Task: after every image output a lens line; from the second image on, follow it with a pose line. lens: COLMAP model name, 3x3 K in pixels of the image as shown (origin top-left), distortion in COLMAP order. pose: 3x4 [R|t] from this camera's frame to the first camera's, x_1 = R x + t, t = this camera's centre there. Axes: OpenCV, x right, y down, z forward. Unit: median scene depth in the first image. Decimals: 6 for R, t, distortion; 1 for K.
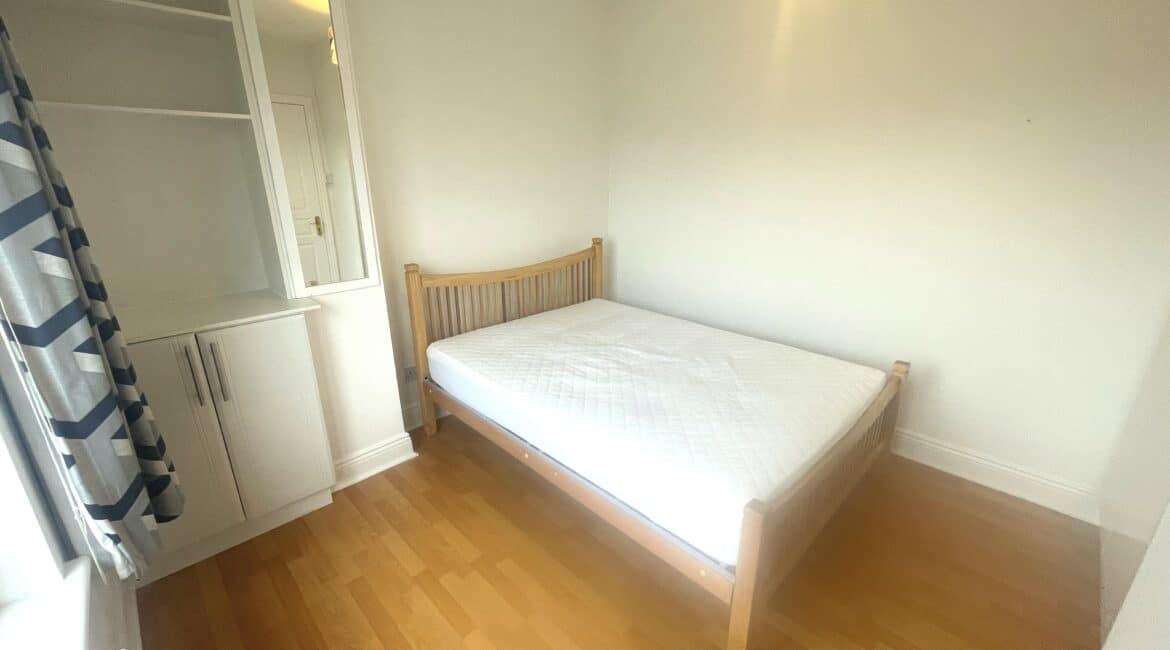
lens RADIAL K [[470.9, 0, 585.0], [0, 470.9, 325.0], [0, 0, 1]] dist [-0.000920, -0.000052]
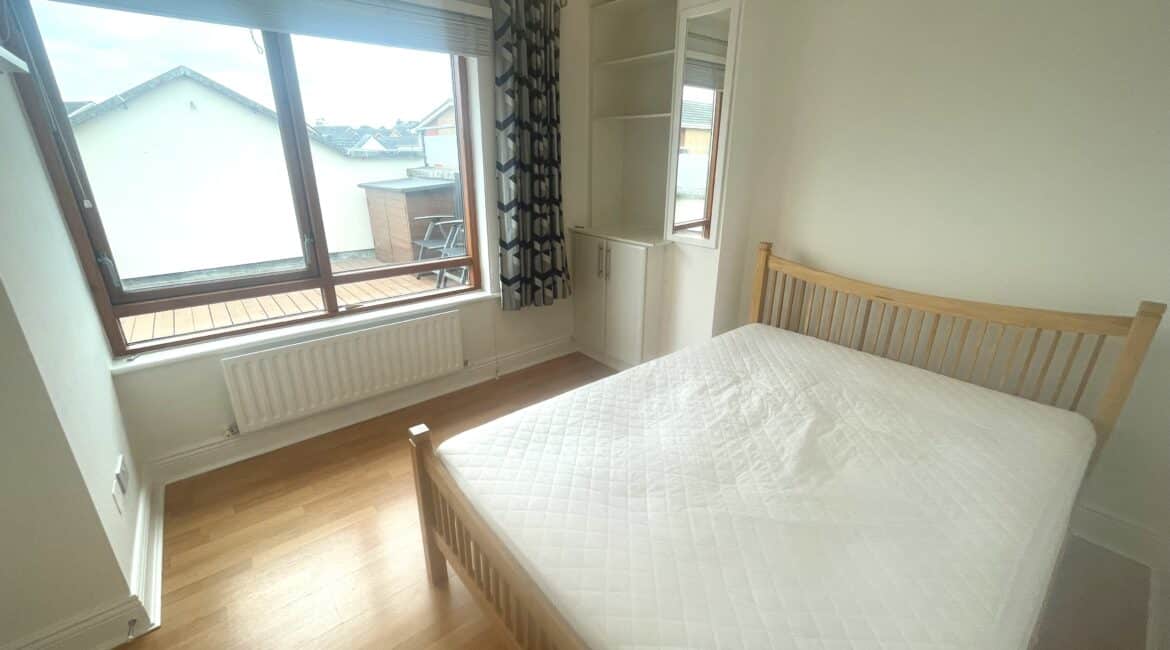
lens RADIAL K [[470.9, 0, 585.0], [0, 470.9, 325.0], [0, 0, 1]] dist [-0.000920, -0.000052]
pose [[-0.073779, 0.350367, -0.933702, 0.720077], [-0.315260, 0.880048, 0.355144, -0.221005], [0.946133, 0.320561, 0.045527, 0.659539]]
